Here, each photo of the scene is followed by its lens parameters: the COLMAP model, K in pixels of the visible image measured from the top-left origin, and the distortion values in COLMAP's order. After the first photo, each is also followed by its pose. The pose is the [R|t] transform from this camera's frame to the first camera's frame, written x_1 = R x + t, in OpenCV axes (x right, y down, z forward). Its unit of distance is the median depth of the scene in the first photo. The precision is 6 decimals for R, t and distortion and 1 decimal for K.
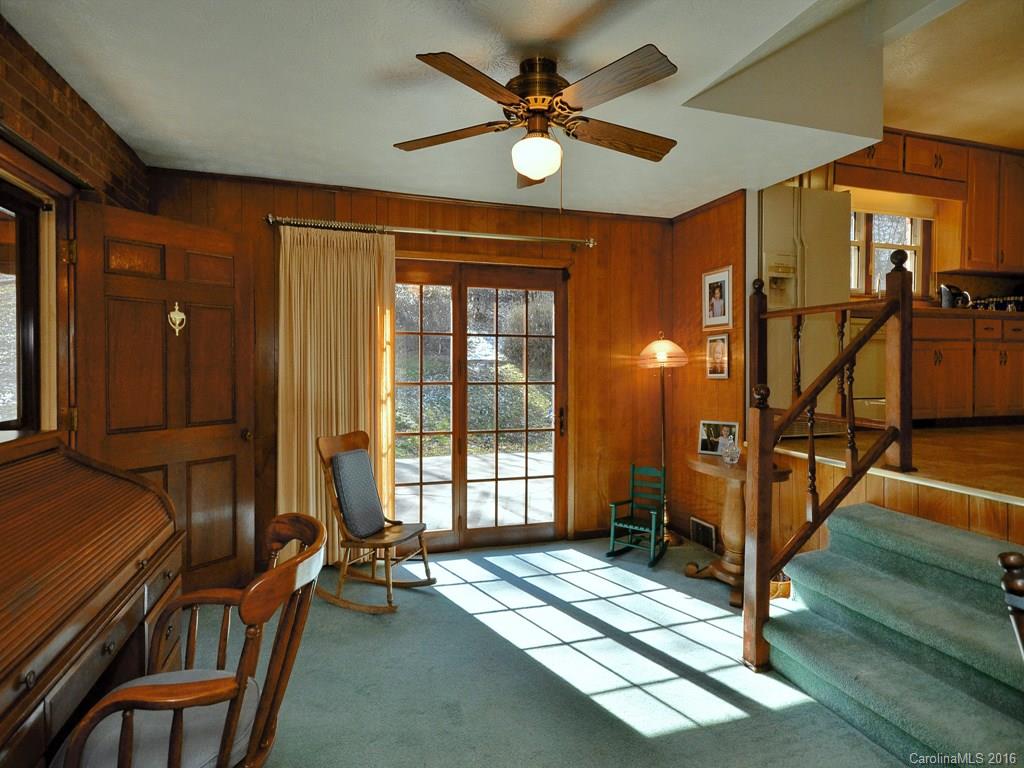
lens RADIAL K [[559.6, 0, 513.3], [0, 559.6, 380.7], [0, 0, 1]] dist [0.001767, 0.000355]
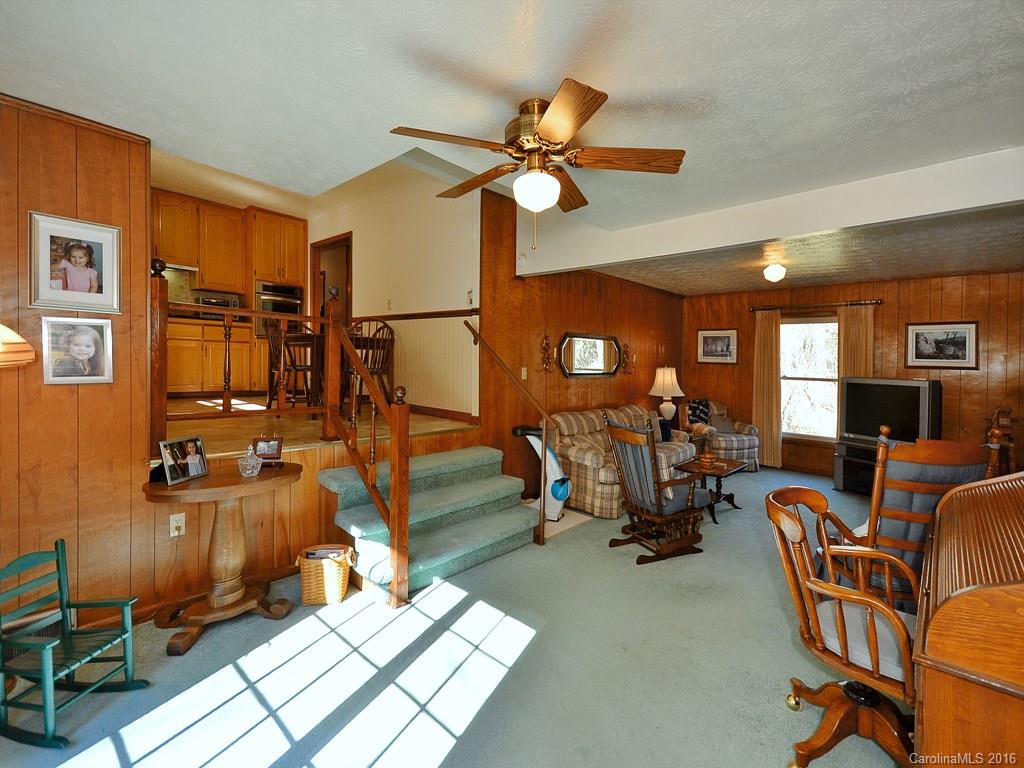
lens RADIAL K [[466.3, 0, 498.3], [0, 466.3, 366.9], [0, 0, 1]] dist [0.002629, -0.000585]
pose [[-0.495692, -0.002272, 0.868495, -0.418039], [0.008907, 0.999931, 0.007700, -0.026649], [-0.868453, 0.011552, -0.495637, 0.941057]]
